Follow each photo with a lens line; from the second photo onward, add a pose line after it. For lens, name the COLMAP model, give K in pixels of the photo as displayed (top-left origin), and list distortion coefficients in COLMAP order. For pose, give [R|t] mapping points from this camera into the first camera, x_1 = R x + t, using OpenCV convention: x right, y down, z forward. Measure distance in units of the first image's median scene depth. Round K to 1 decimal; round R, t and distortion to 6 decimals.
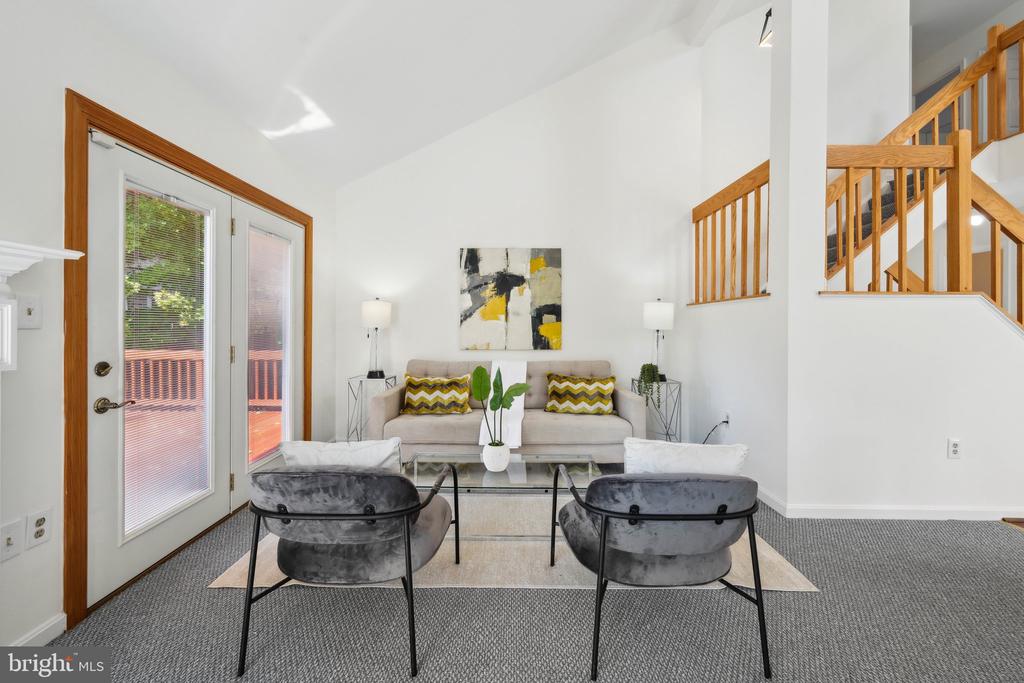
lens RADIAL K [[425.1, 0, 511.2], [0, 425.1, 325.2], [0, 0, 1]] dist [-0.000742, -0.000088]
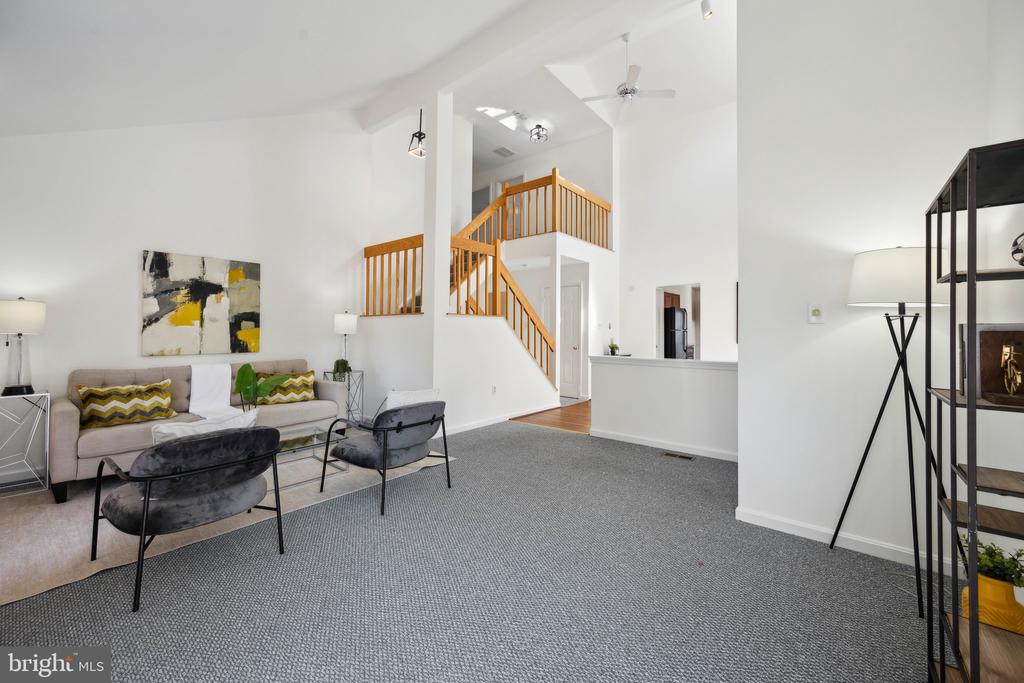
lens RADIAL K [[402.6, 0, 512.0], [0, 402.6, 341.5], [0, 0, 1]] dist [-0.001372, -0.000058]
pose [[0.626991, -0.018619, 0.778804, -0.323256], [-0.003453, 0.999638, 0.026678, -0.002619], [-0.779019, -0.019416, 0.626700, -0.225125]]
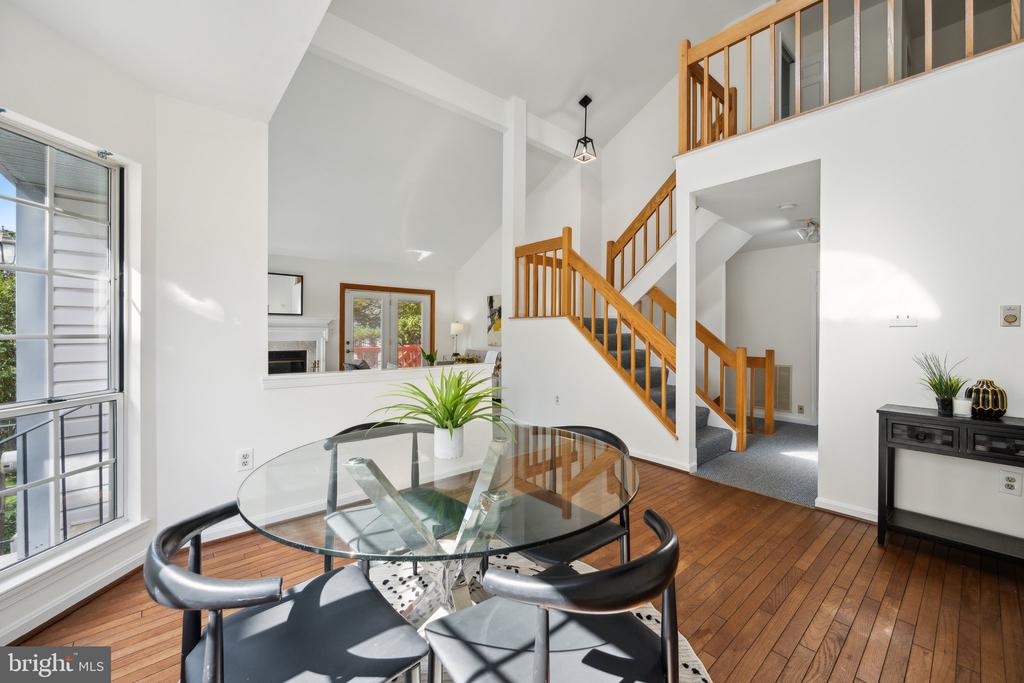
lens RADIAL K [[402.6, 0, 512.0], [0, 402.6, 341.5], [0, 0, 1]] dist [-0.001372, -0.000058]
pose [[0.661528, 0.016472, -0.749739, 1.521752], [-0.002647, 0.999804, 0.019630, 0.000443], [0.749916, -0.011002, 0.661442, -0.225431]]
